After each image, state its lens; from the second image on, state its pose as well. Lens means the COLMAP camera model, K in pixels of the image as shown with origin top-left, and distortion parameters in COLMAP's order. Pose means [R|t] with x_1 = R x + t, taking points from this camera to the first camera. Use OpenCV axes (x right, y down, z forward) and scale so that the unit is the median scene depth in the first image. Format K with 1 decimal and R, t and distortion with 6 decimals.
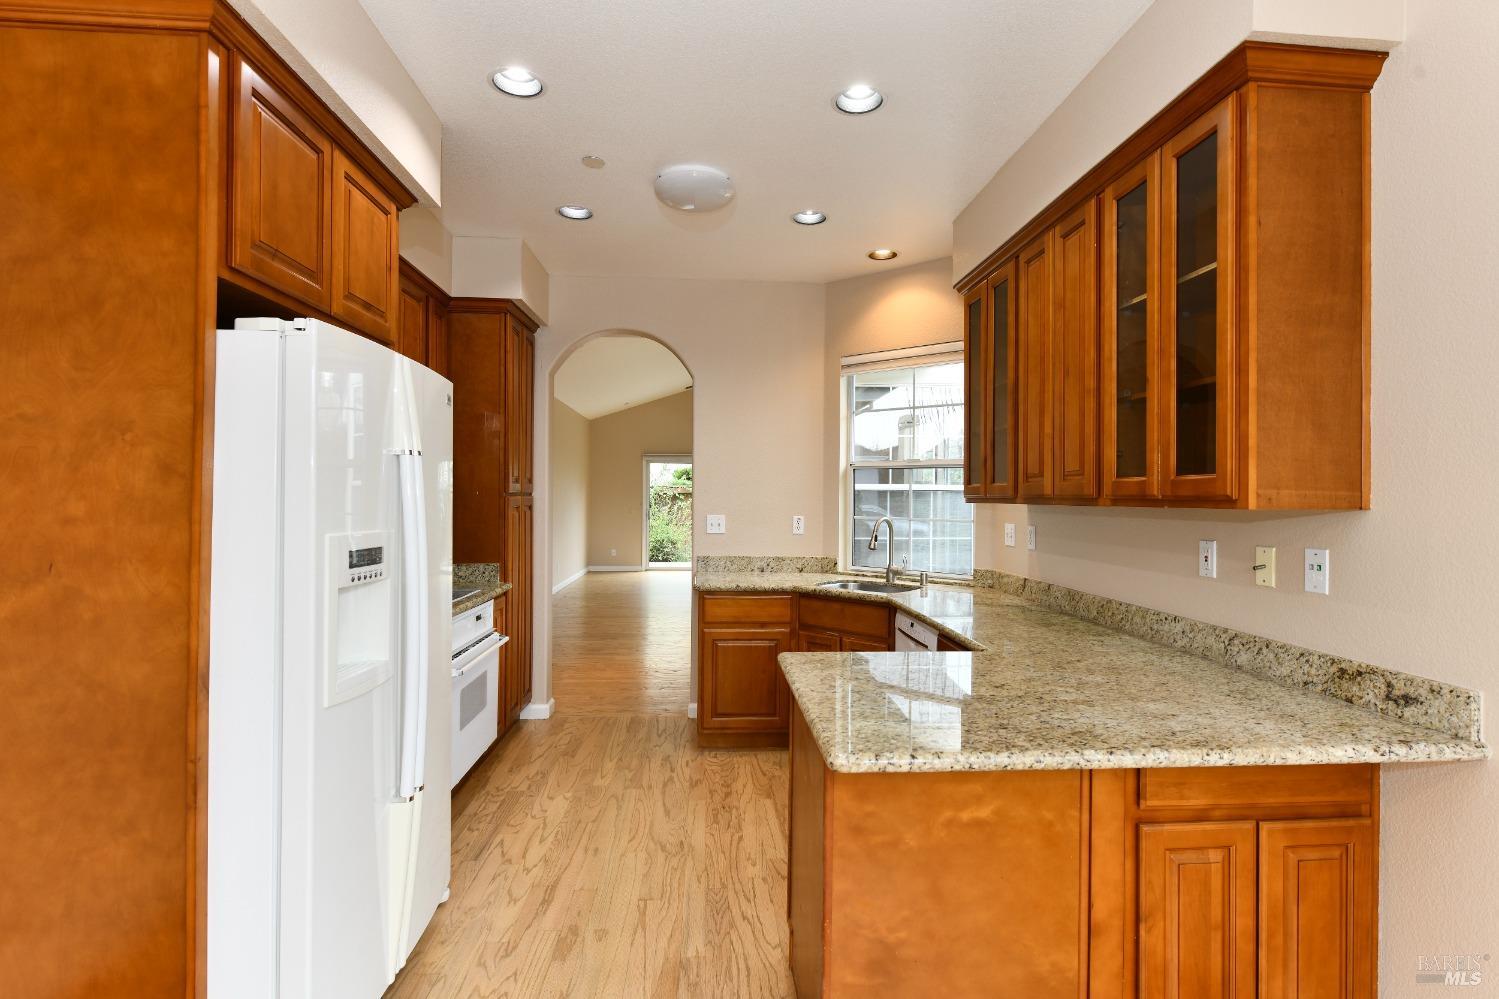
lens RADIAL K [[792.1, 0, 753.4], [0, 792.1, 494.8], [0, 0, 1]] dist [0.003783, 0.000490]
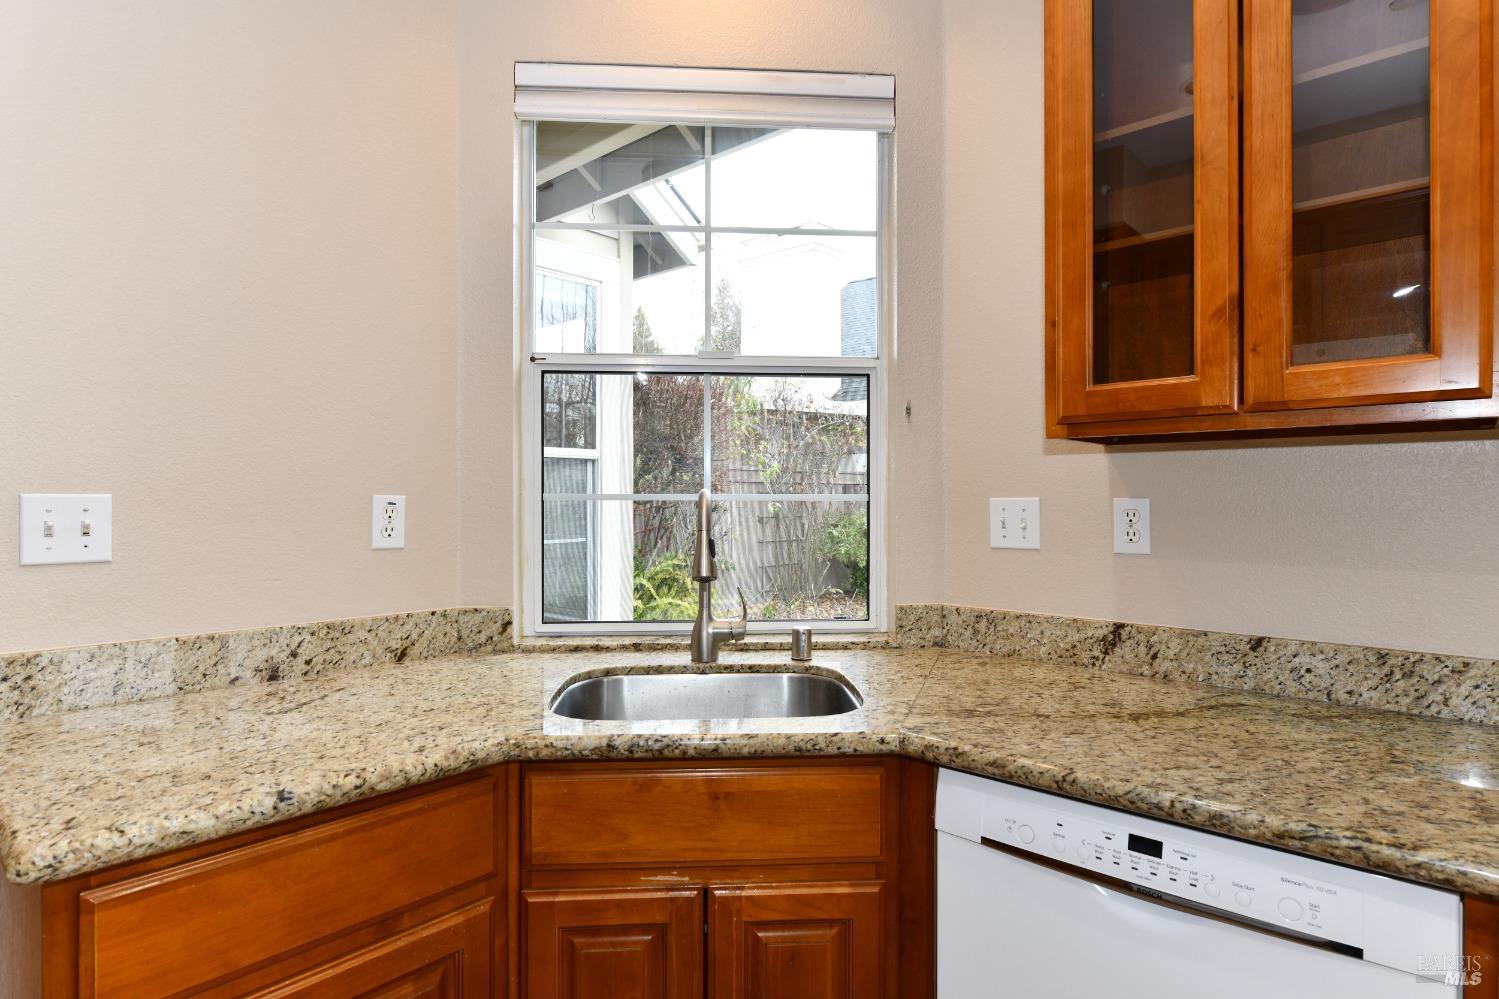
lens RADIAL K [[806.0, 0, 785.0], [0, 806.0, 492.7], [0, 0, 1]] dist [0.000885, -0.001891]
pose [[0.705347, -0.006644, 0.708831, -0.109548], [0.006410, 0.999975, 0.002995, 0.041209], [-0.708833, 0.002431, 0.705372, 1.021990]]
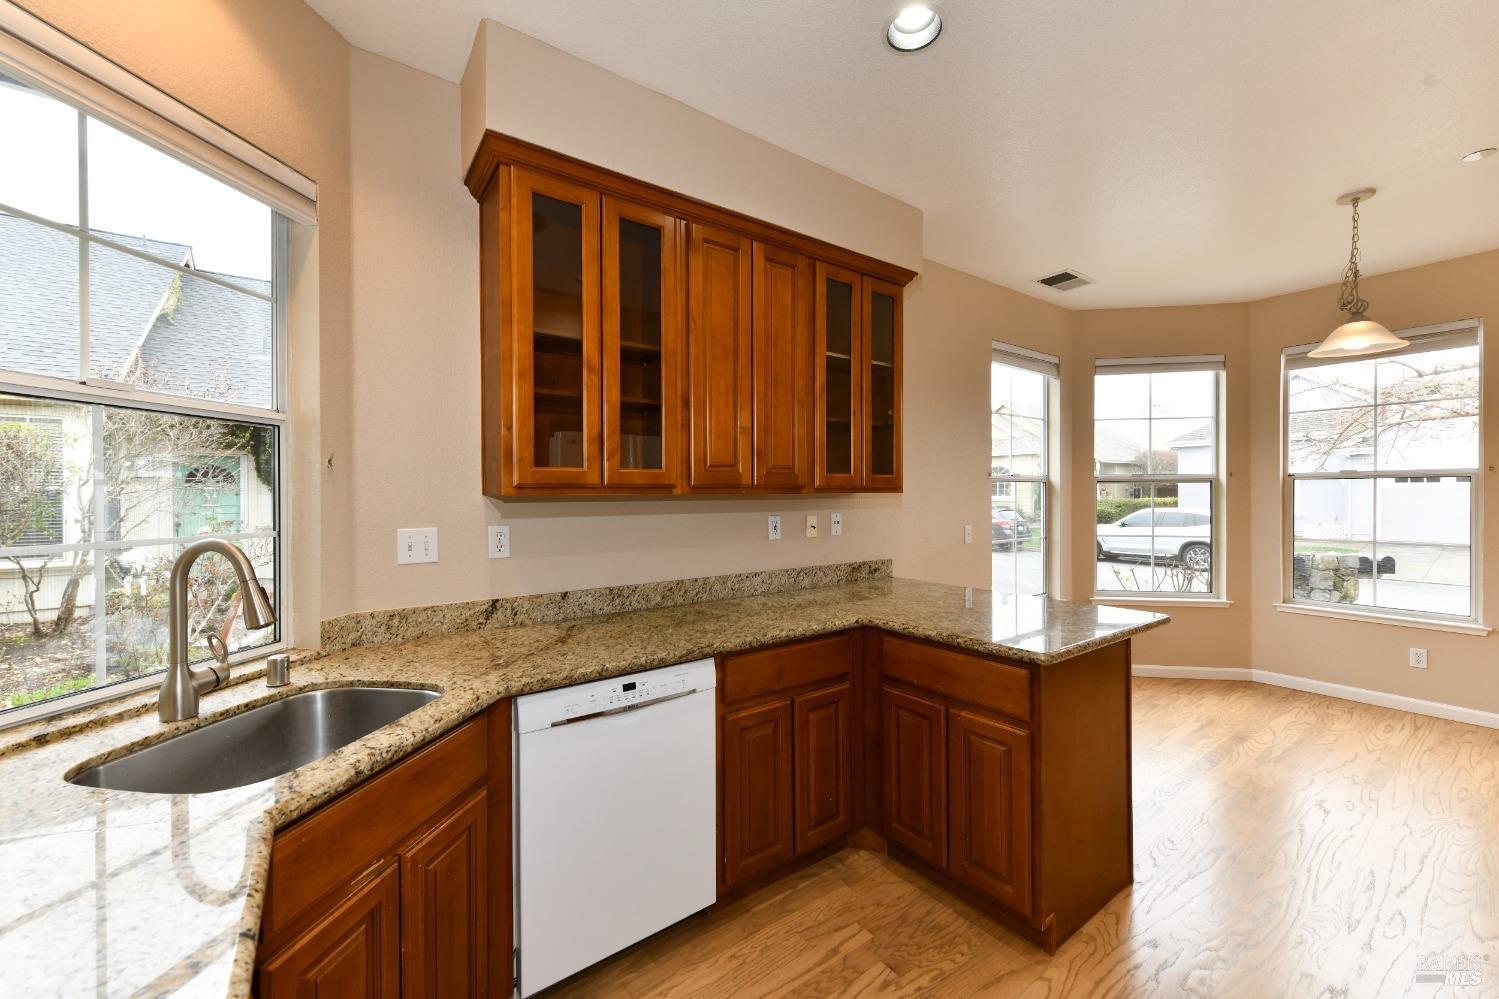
lens RADIAL K [[594.9, 0, 748.0], [0, 594.9, 496.3], [0, 0, 1]] dist [0.001107, -0.001021]
pose [[-0.540903, -0.011414, 0.841008, -0.293467], [-0.001652, 0.999920, 0.012508, 0.005276], [-0.841083, 0.005376, -0.540879, 1.366520]]
